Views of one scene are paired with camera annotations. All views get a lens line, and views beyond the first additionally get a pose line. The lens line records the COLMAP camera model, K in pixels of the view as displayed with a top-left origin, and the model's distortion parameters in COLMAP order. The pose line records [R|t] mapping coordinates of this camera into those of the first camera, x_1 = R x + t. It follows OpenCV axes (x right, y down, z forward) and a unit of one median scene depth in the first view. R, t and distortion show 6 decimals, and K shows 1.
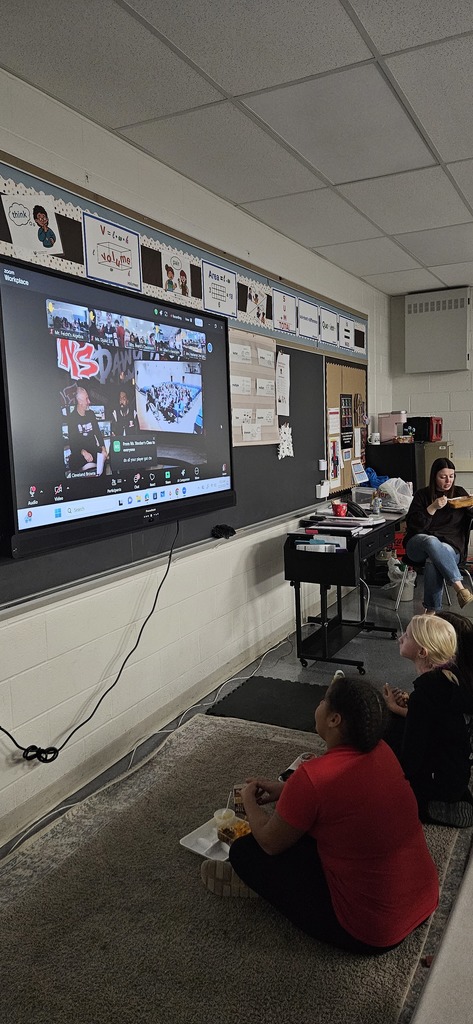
lens RADIAL K [[697.9, 0, 239.8], [0, 697.9, 512.5], [0, 0, 1]] dist [0.048914, -0.040116]
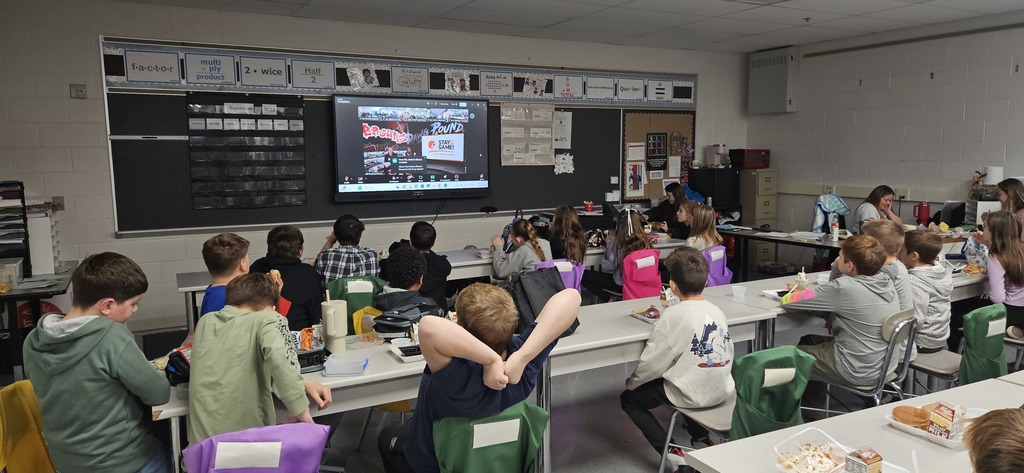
lens RADIAL K [[697.9, 0, 513.3], [0, 697.9, 244.2], [0, 0, 1]] dist [0.048914, -0.040116]
pose [[0.826865, 0.098648, -0.553680, 1.148460], [-0.085229, 0.995105, 0.050014, 0.020882], [0.555904, 0.005835, 0.831226, -0.579788]]
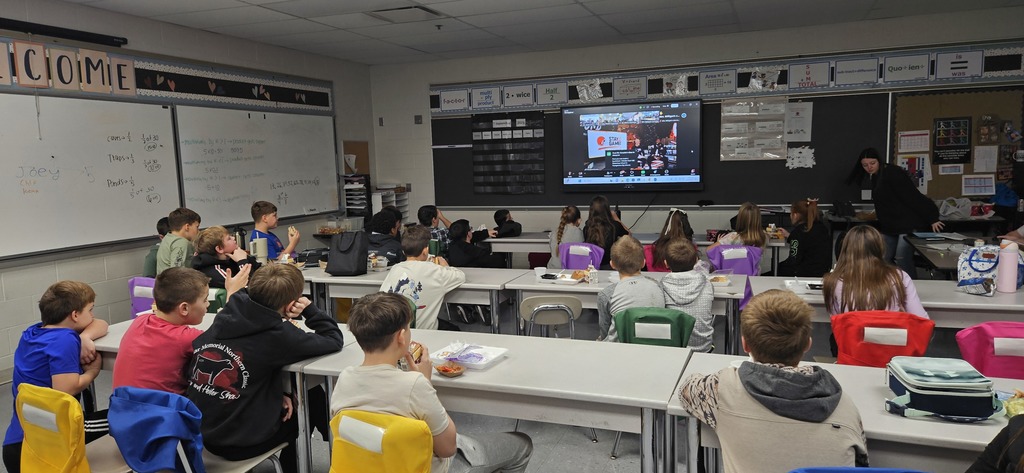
lens RADIAL K [[697.9, 0, 511.8], [0, 697.9, 237.6], [0, 0, 1]] dist [0.048914, -0.040116]
pose [[0.089301, 0.141489, -0.985904, 2.004300], [-0.090192, 0.986940, 0.133468, -0.097564], [0.991913, 0.077002, 0.100896, 0.263366]]
